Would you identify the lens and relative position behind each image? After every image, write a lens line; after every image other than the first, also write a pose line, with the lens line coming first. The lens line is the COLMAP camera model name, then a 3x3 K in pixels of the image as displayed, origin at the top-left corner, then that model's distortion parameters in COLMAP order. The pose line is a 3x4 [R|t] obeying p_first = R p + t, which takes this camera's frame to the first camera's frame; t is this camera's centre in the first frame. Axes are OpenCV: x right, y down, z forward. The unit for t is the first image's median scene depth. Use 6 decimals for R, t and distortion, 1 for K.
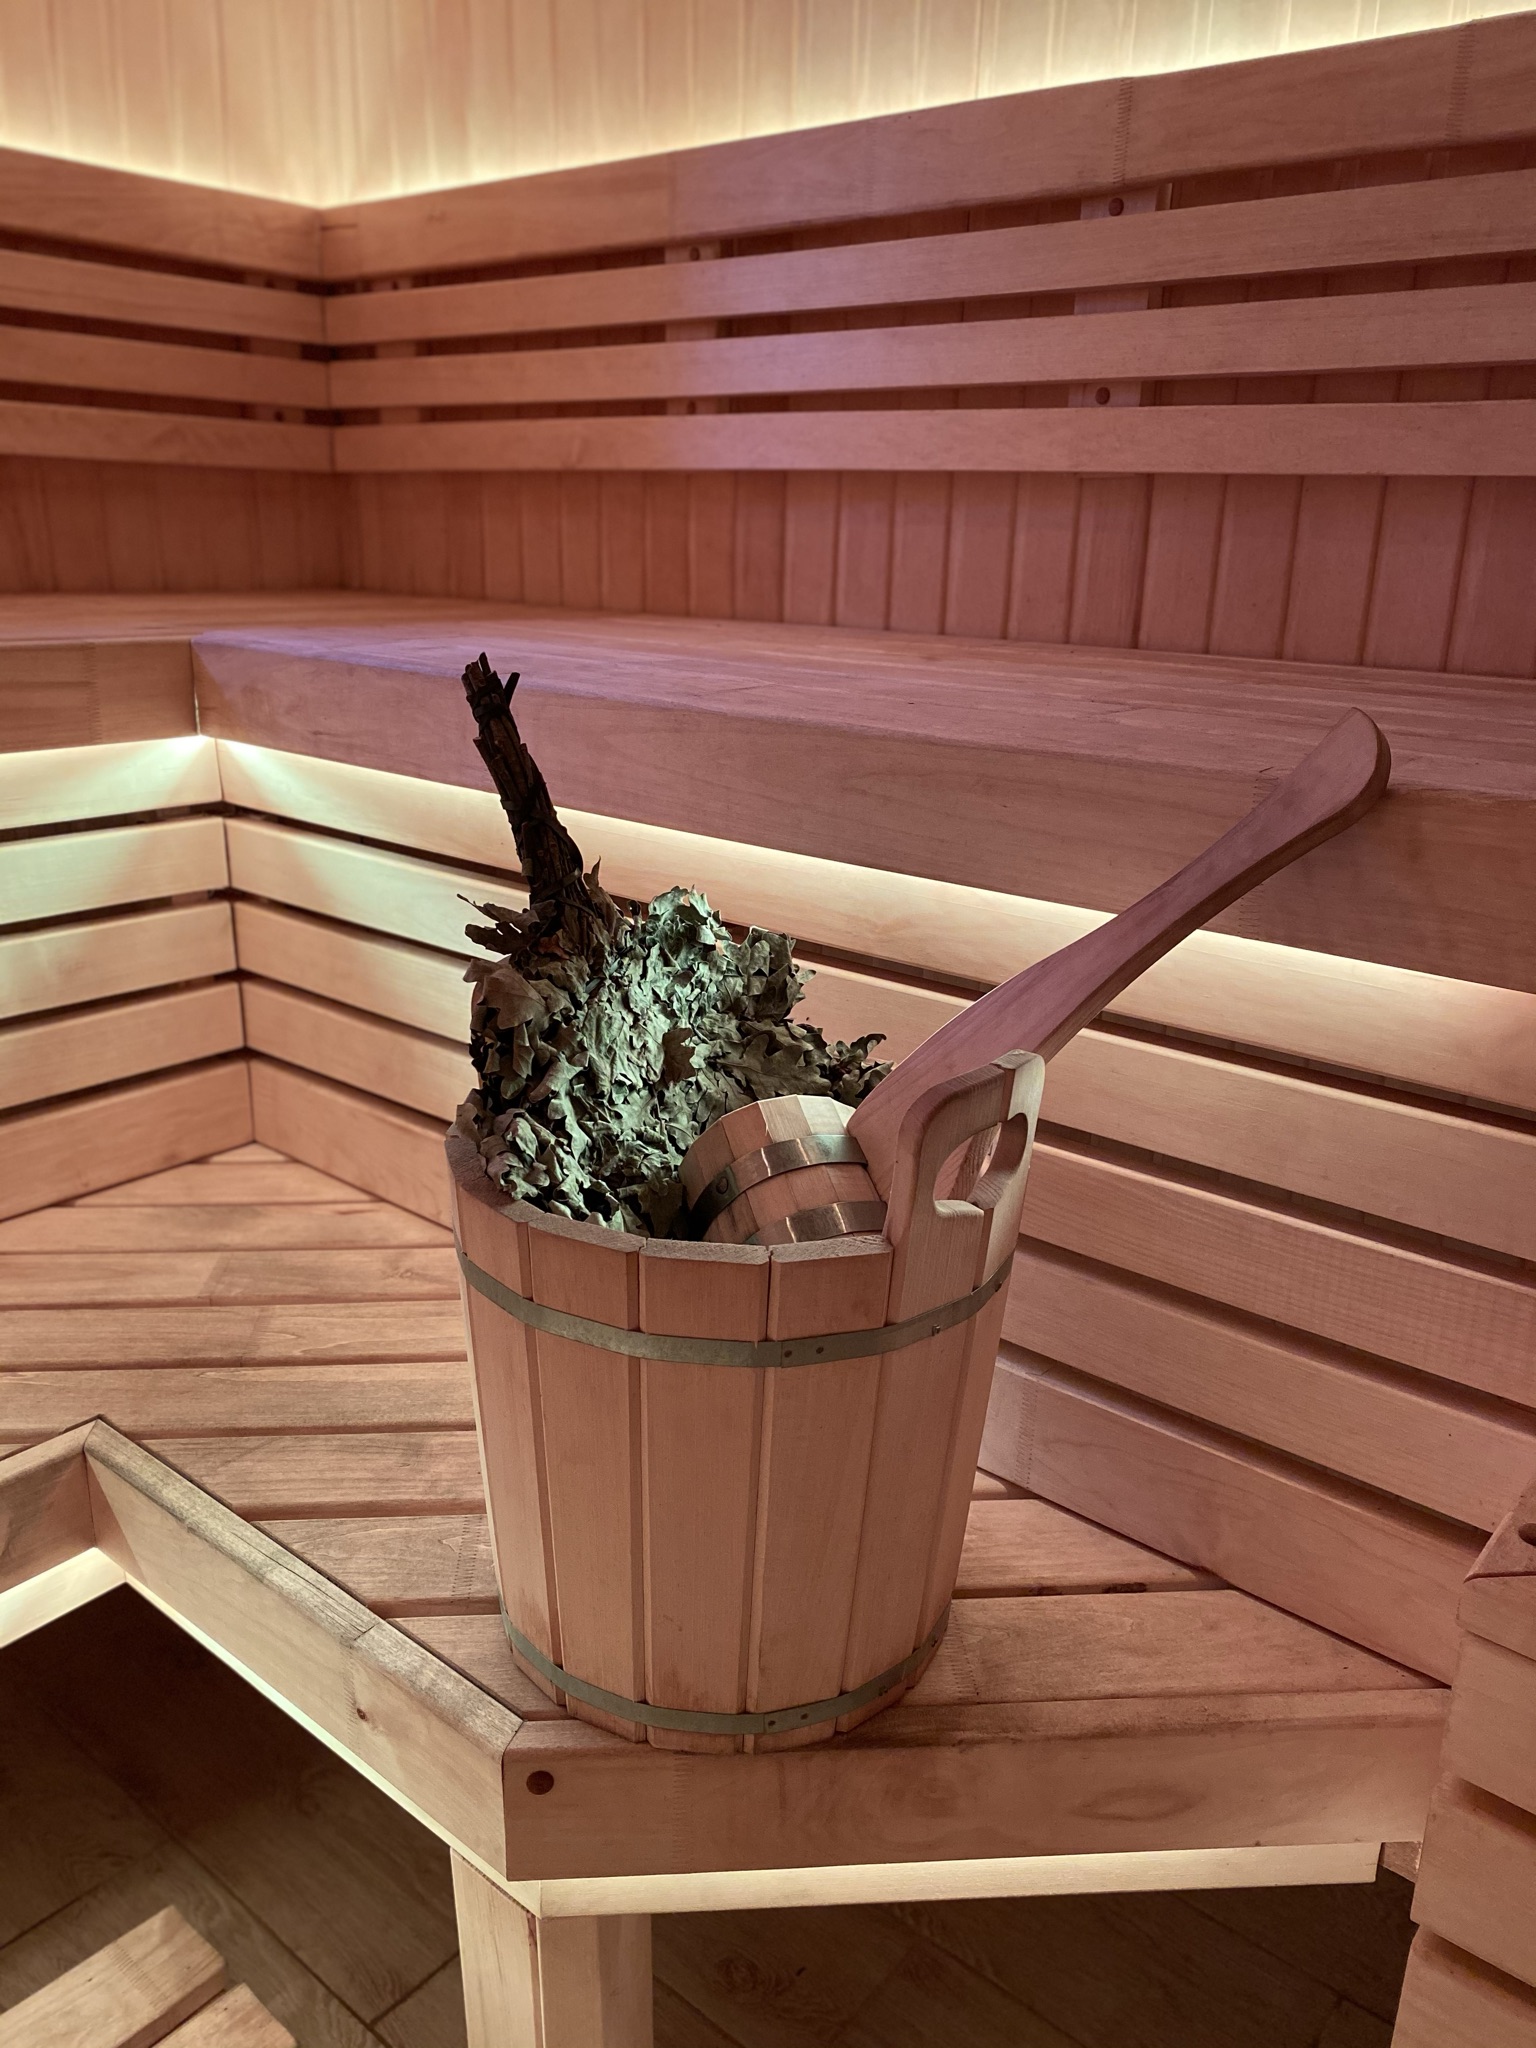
lens RADIAL K [[1583.0, 0, 768.0], [0, 1583.0, 1024.0], [0, 0, 1]] dist [0.225267, -0.382619]
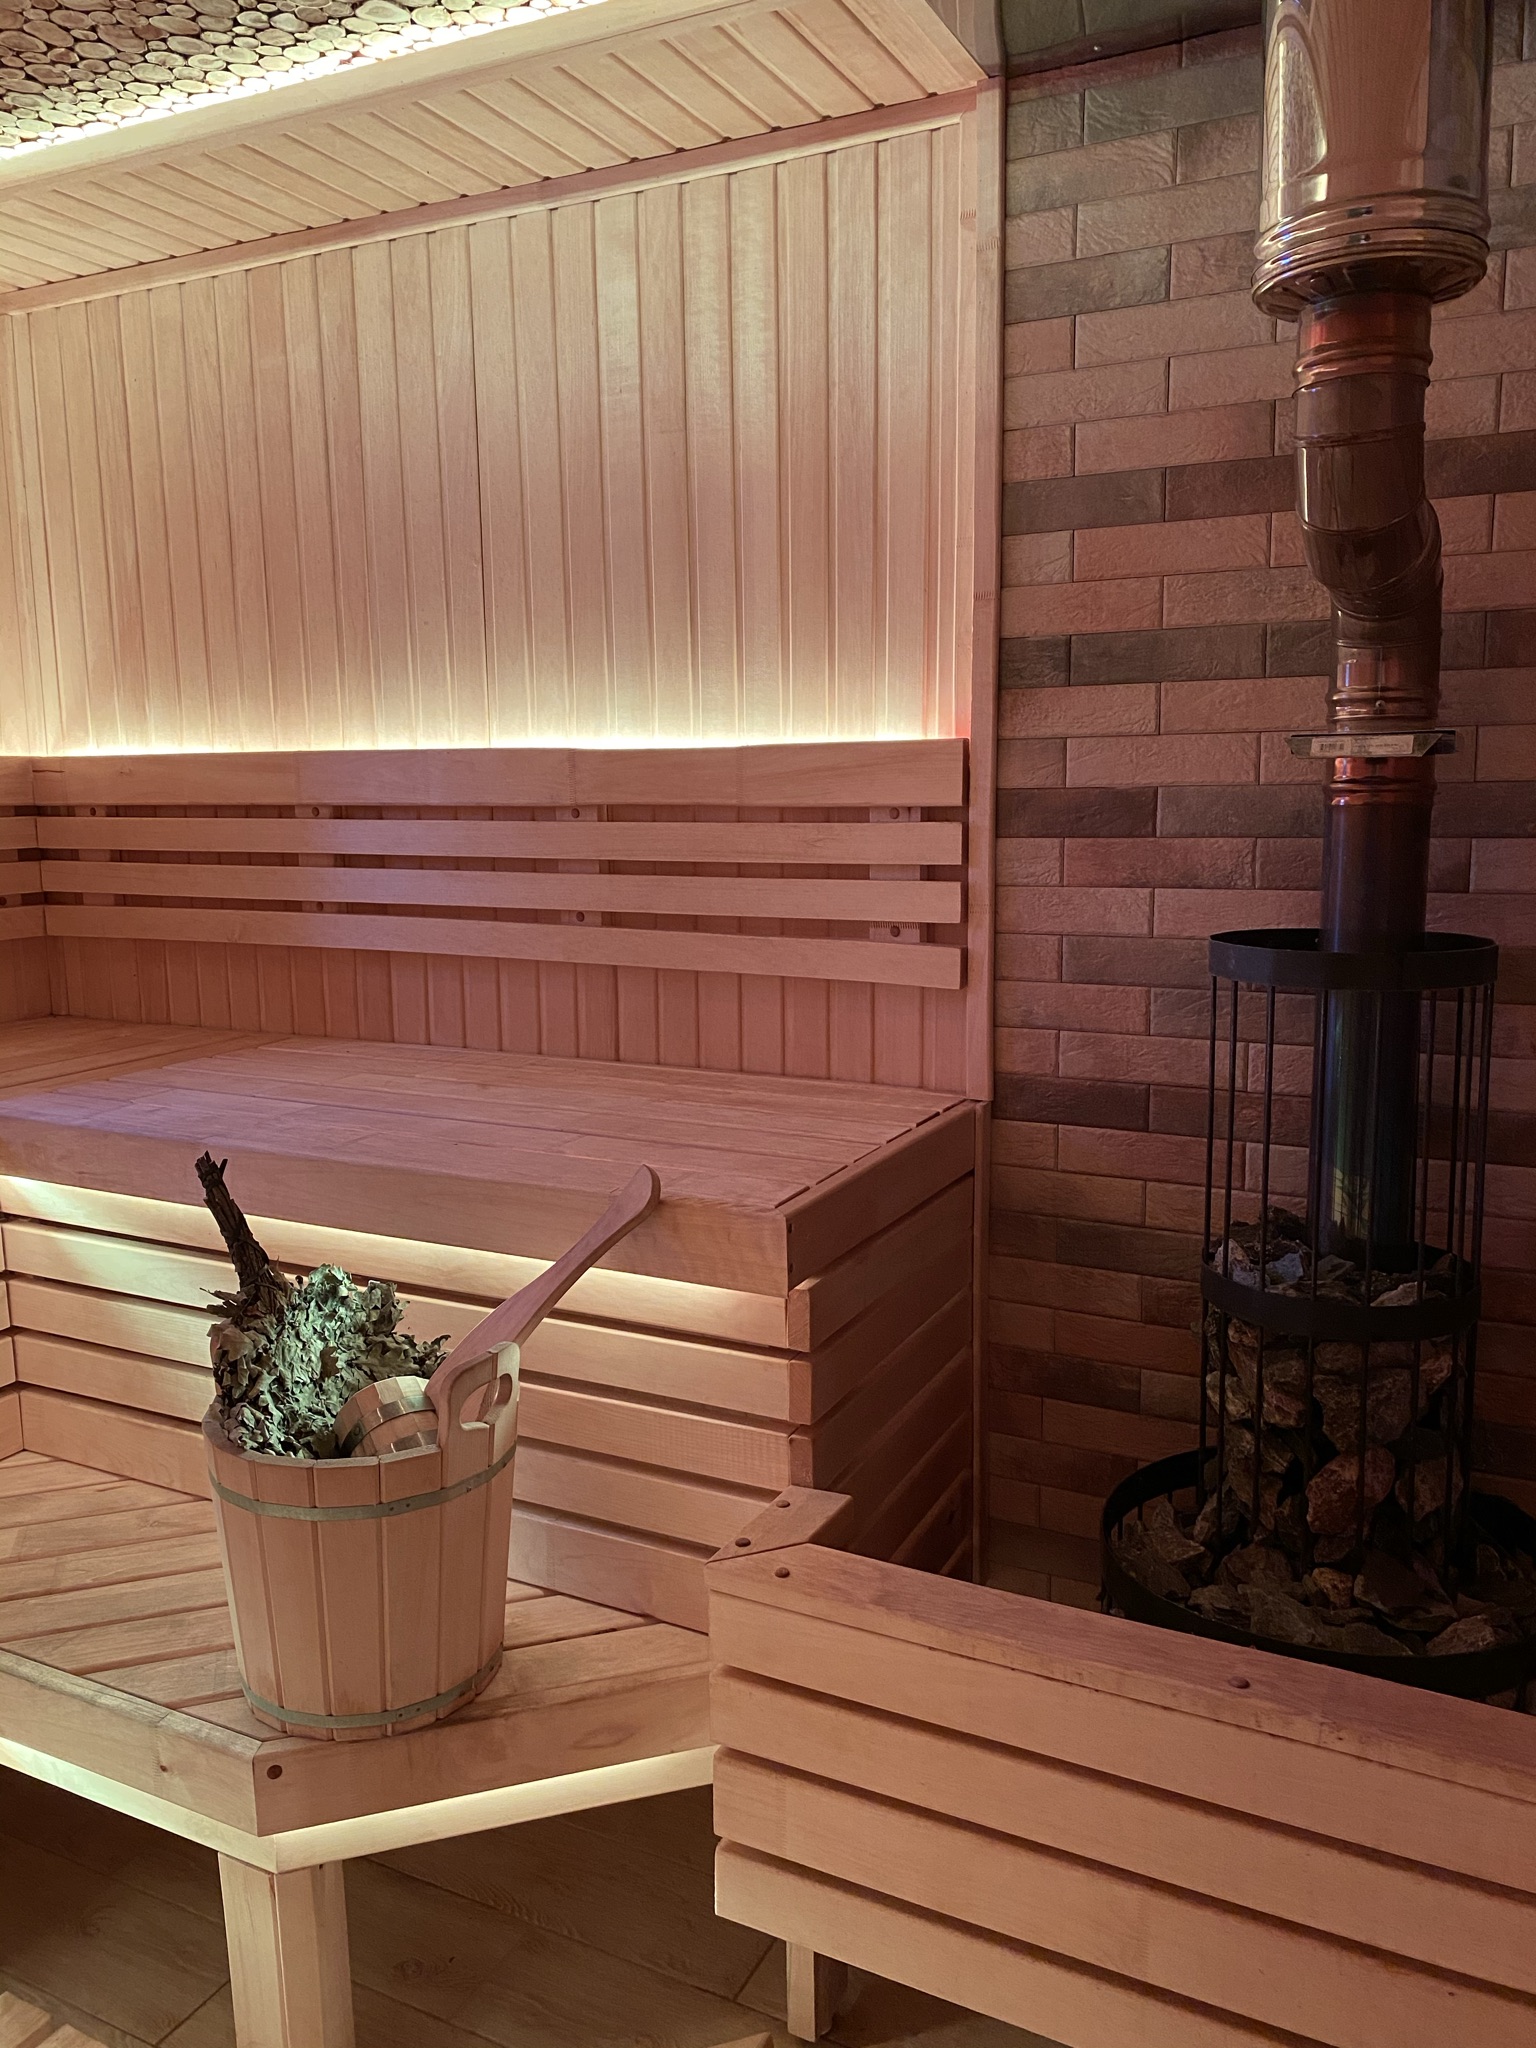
lens RADIAL K [[1575.2, 0, 764.5], [0, 1575.2, 1022.2], [0, 0, 1]] dist [0.054181, -0.057589]
pose [[0.974977, -0.068255, 0.211569, 0.070820], [0.100013, 0.984621, -0.143243, -0.053080], [-0.198538, 0.160818, 0.966809, -0.902514]]
